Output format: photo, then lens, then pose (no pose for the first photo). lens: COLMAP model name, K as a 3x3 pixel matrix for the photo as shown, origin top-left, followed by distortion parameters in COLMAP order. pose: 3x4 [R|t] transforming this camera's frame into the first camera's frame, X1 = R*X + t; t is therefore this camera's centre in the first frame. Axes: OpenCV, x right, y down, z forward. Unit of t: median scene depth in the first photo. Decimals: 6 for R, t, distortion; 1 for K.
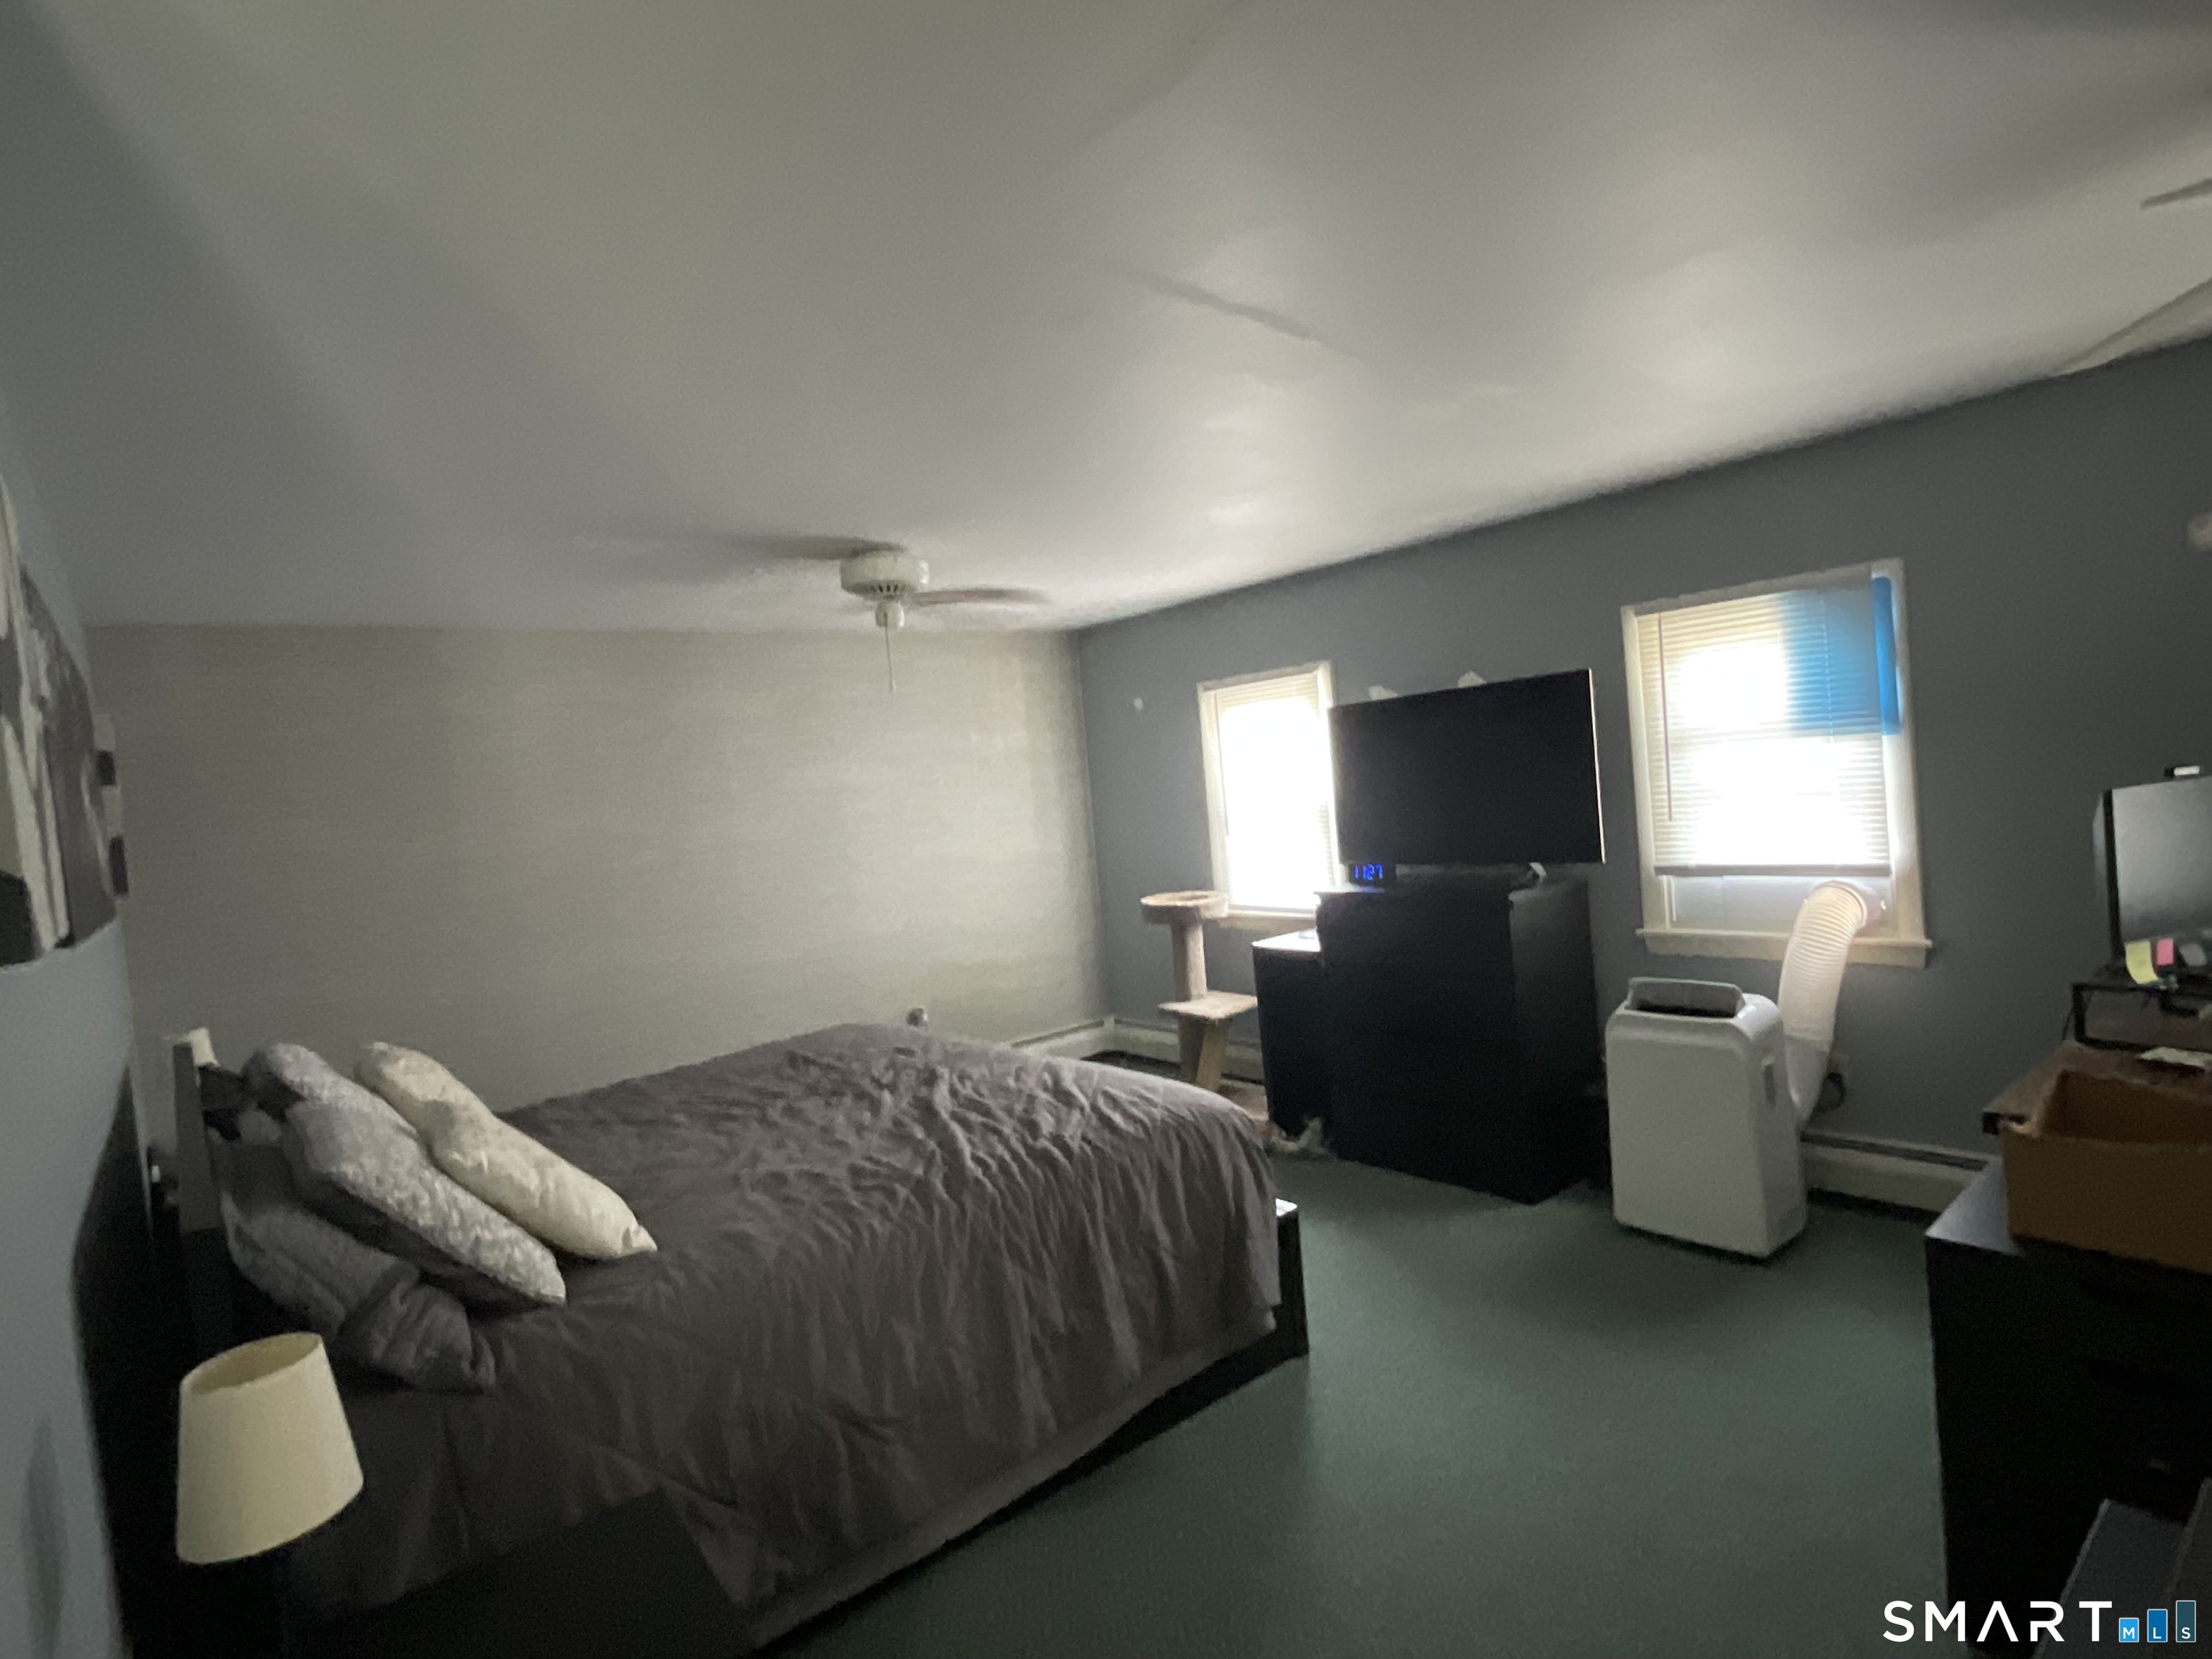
lens RADIAL K [[1110.9, 0, 1102.5], [0, 1110.9, 830.2], [0, 0, 1]] dist [0.000371, -0.000065]
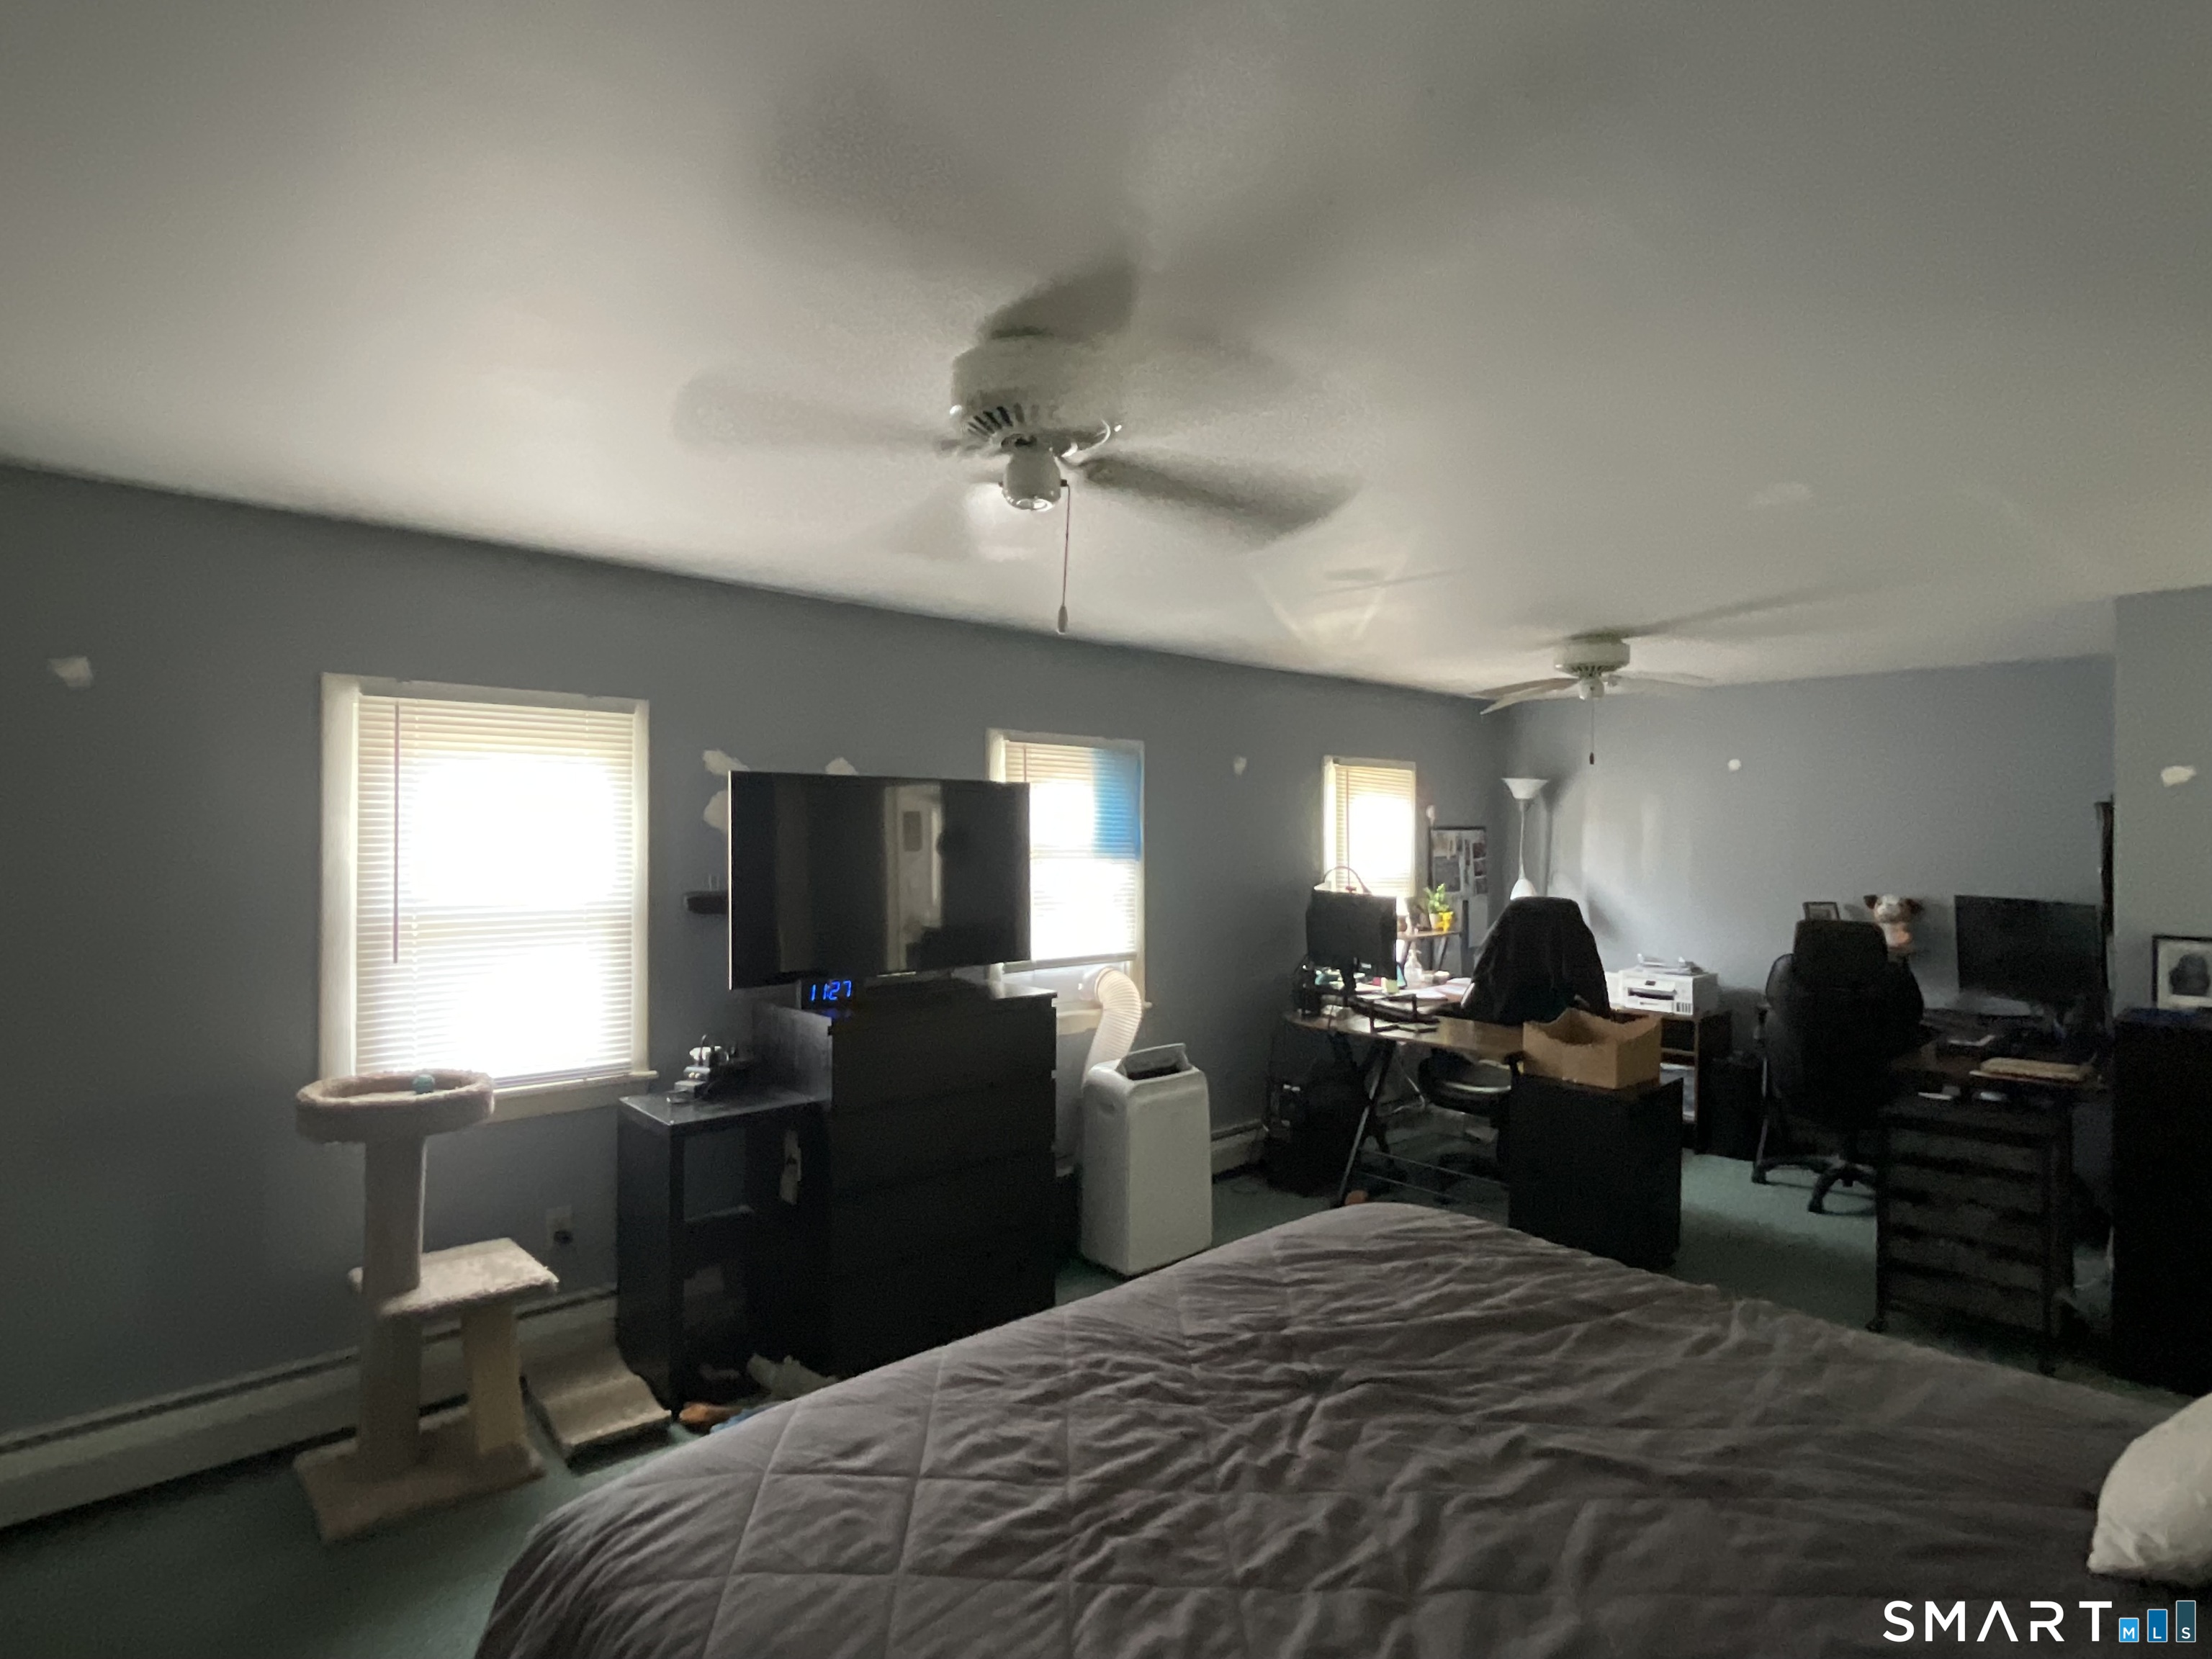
lens RADIAL K [[1110.9, 0, 1103.2], [0, 1110.9, 834.8], [0, 0, 1]] dist [0.000371, -0.000065]
pose [[-0.014271, 0.092325, 0.995627, -0.550049], [0.037255, 0.995086, -0.091741, 0.008050], [-0.999204, 0.035783, -0.017641, 0.802633]]
